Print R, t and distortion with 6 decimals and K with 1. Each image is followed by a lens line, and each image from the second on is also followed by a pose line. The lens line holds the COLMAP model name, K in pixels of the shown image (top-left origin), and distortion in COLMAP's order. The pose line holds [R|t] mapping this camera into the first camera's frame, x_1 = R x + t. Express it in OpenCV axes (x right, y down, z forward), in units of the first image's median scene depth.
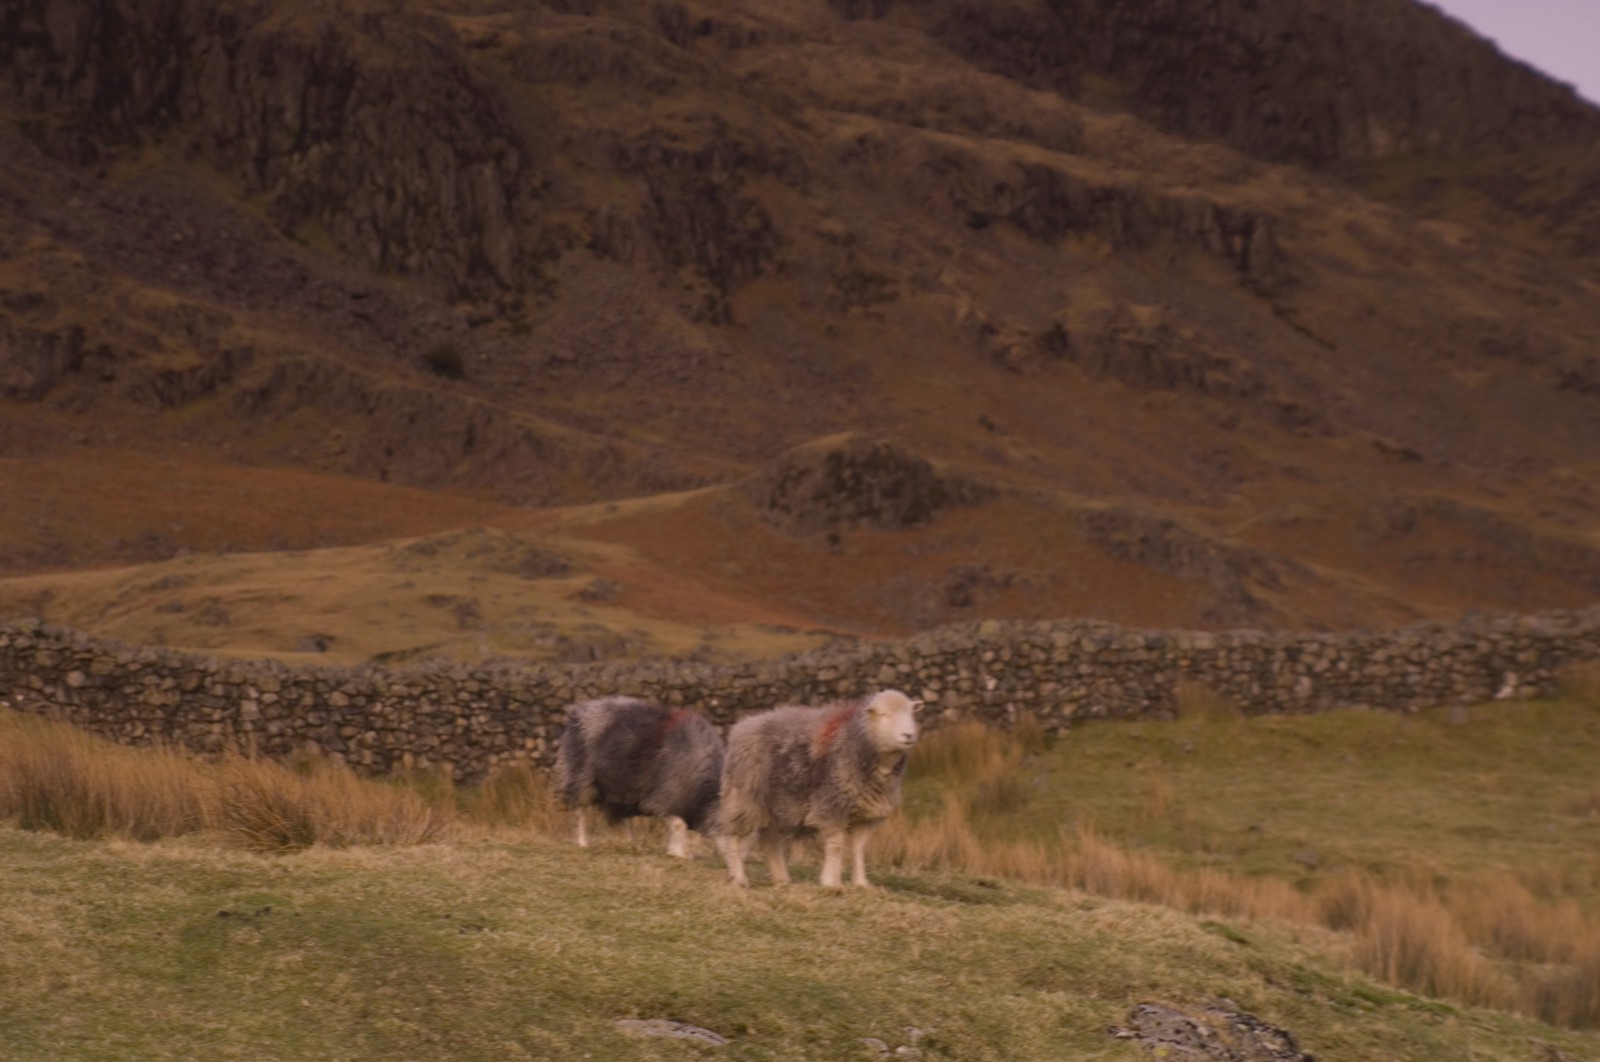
lens RADIAL K [[4834.4, 0, 779.9], [0, 4834.4, 499.3], [0, 0, 1]] dist [0.292724, 0.000000]
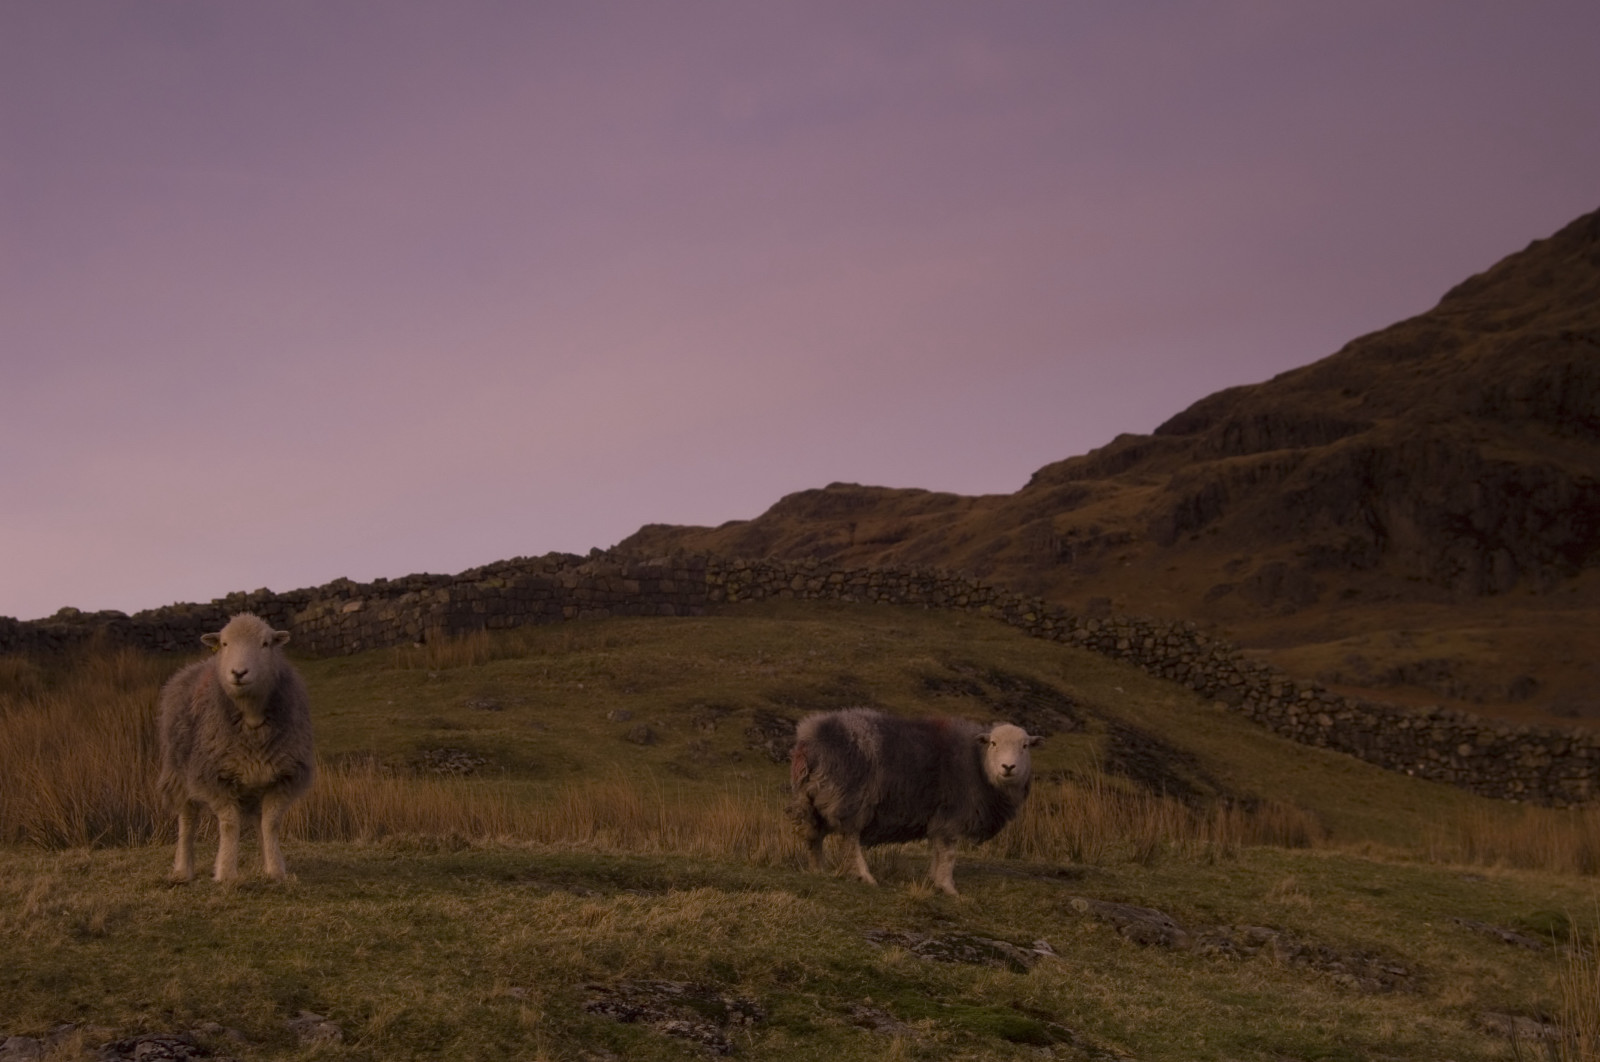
lens RADIAL K [[2973.5, 0, 801.8], [0, 2973.5, 526.2], [0, 0, 1]] dist [0.034631, 0.000000]
pose [[0.854695, -0.095997, -0.510178, 0.115188], [0.068559, 0.995019, -0.072370, 0.022803], [0.514584, 0.026877, 0.857019, 0.224553]]
